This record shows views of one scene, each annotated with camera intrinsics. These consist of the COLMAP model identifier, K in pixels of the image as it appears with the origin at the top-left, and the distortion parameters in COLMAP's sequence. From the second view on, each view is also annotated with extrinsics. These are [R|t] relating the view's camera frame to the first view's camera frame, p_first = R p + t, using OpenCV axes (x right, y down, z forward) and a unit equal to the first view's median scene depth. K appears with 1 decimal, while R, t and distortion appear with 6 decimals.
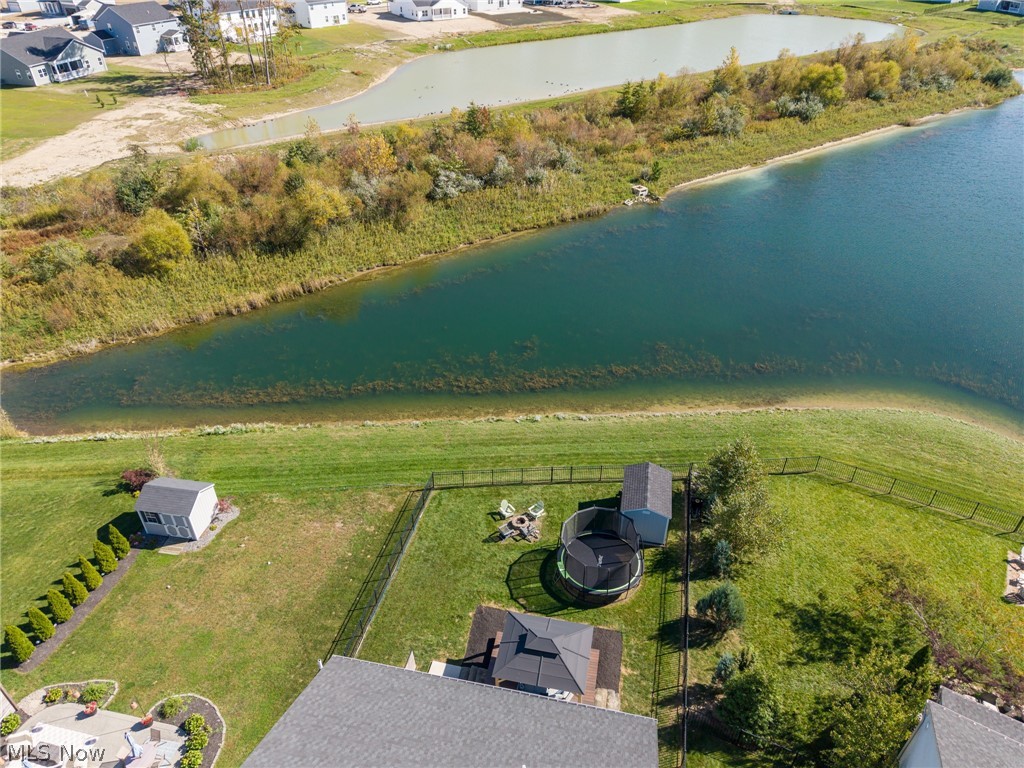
lens RADIAL K [[683.2, 0, 510.5], [0, 683.2, 388.3], [0, 0, 1]] dist [0.052142, -0.036486]
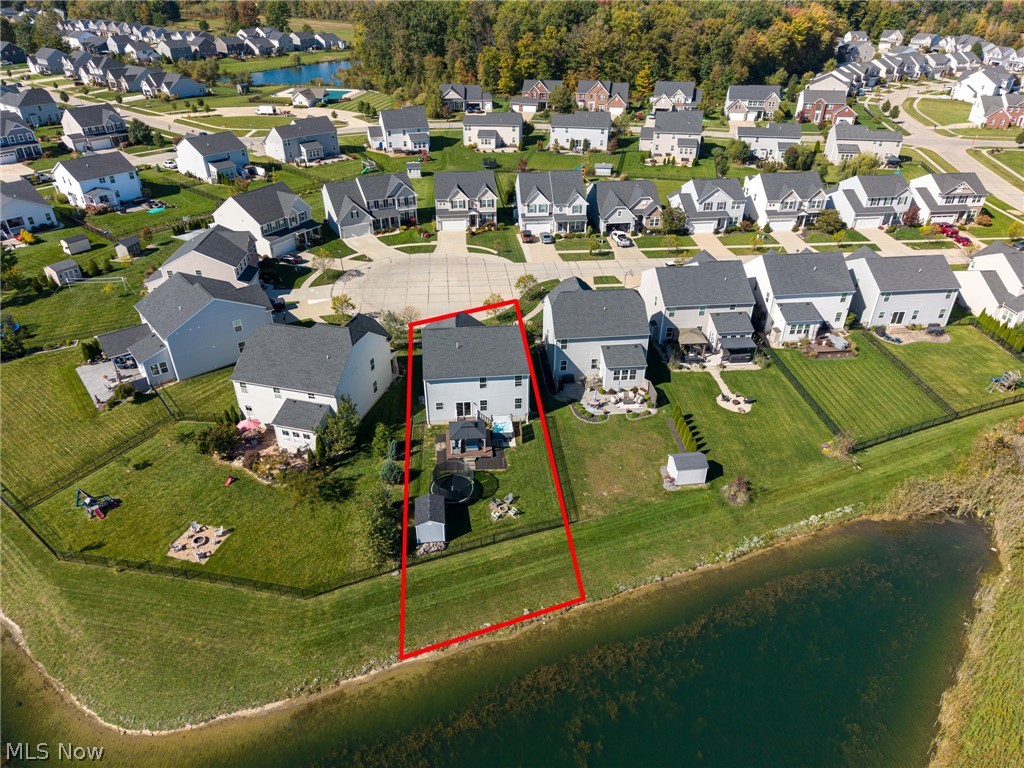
lens RADIAL K [[683.2, 0, 517.1], [0, 683.2, 388.0], [0, 0, 1]] dist [0.052142, -0.036486]
pose [[-0.950785, 0.166590, -0.261259, 0.185687], [-0.177448, 0.398464, 0.899855, -0.721684], [0.254009, 0.901928, -0.349292, 0.667342]]
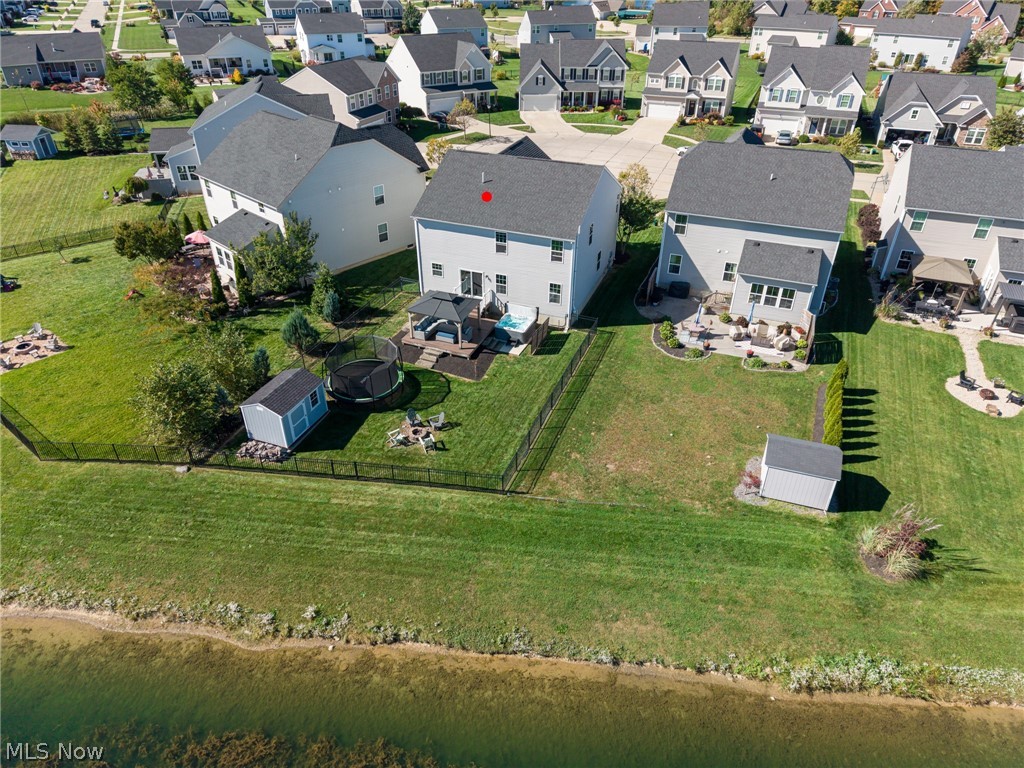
lens RADIAL K [[683.2, 0, 513.5], [0, 683.2, 388.8], [0, 0, 1]] dist [0.052142, -0.036486]
pose [[-0.986496, -0.090477, 0.136526, -0.121119], [0.094417, 0.366969, 0.925429, -0.347330], [-0.133831, 0.925823, -0.353471, 0.633978]]
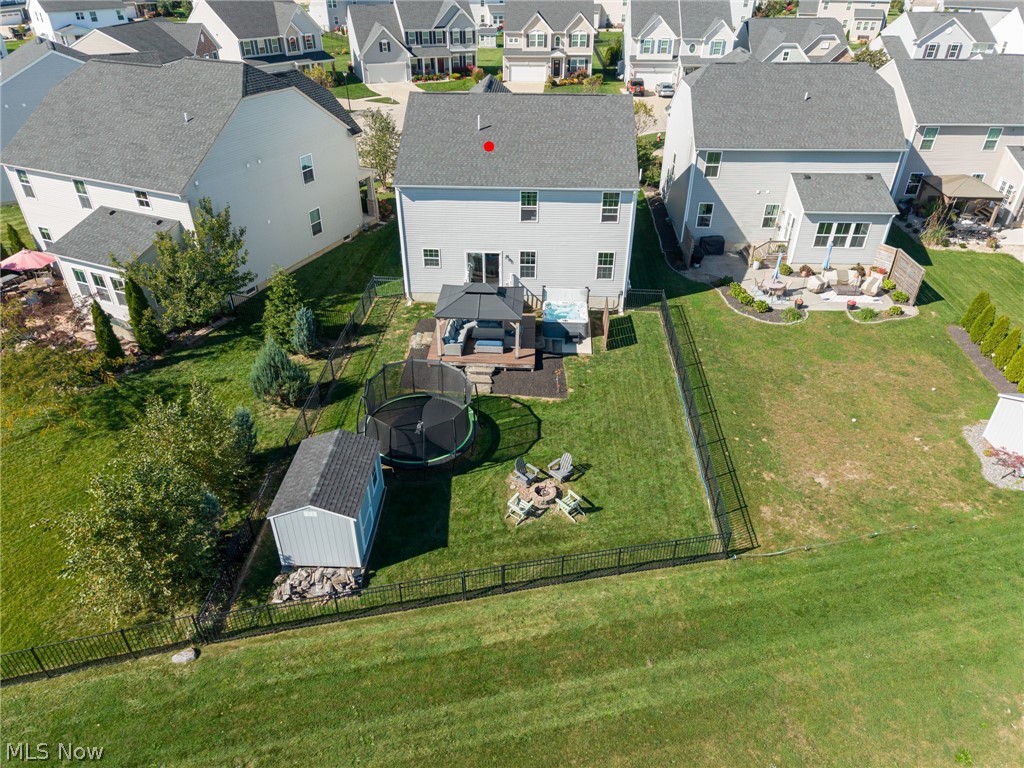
lens RADIAL K [[683.2, 0, 514.6], [0, 683.2, 388.8], [0, 0, 1]] dist [0.052142, -0.036486]
pose [[-0.985727, 0.093233, -0.140176, 0.058887], [-0.096799, 0.367355, 0.925030, -0.205112], [0.137738, 0.925396, -0.353087, 0.567476]]
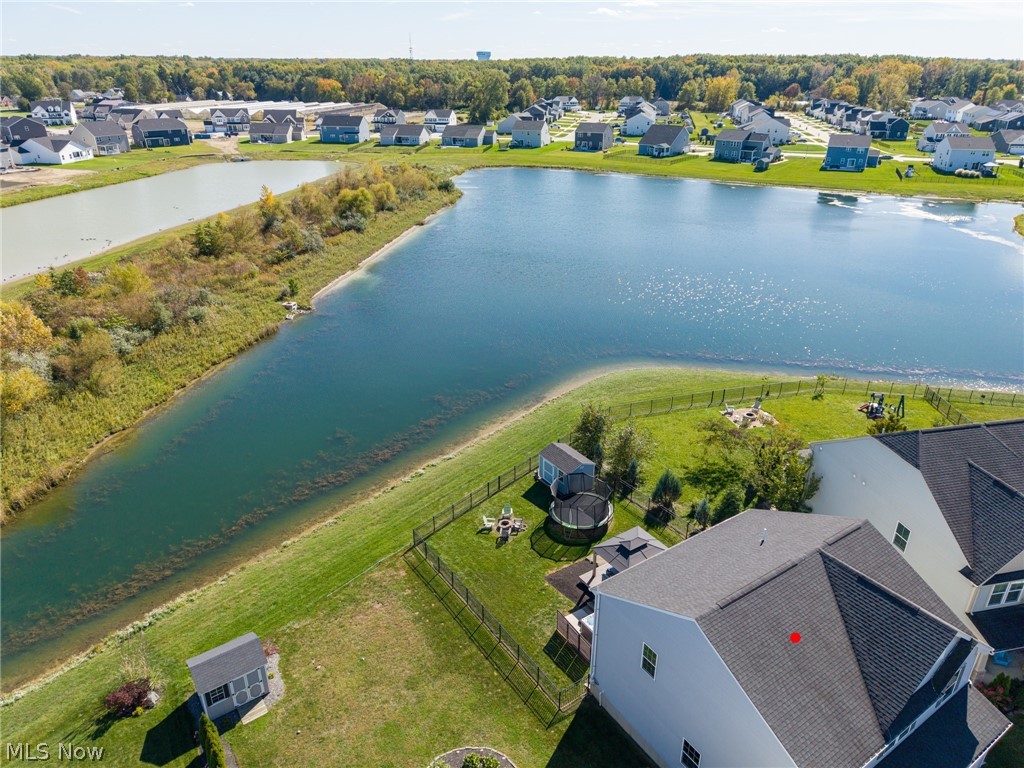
lens RADIAL K [[683.2, 0, 510.4], [0, 683.2, 385.1], [0, 0, 1]] dist [0.052142, -0.036486]
pose [[0.700522, -0.303590, 0.645834, -0.349806], [0.416491, 0.908808, -0.024551, 0.001412], [-0.579486, 0.286182, 0.763083, -0.006749]]
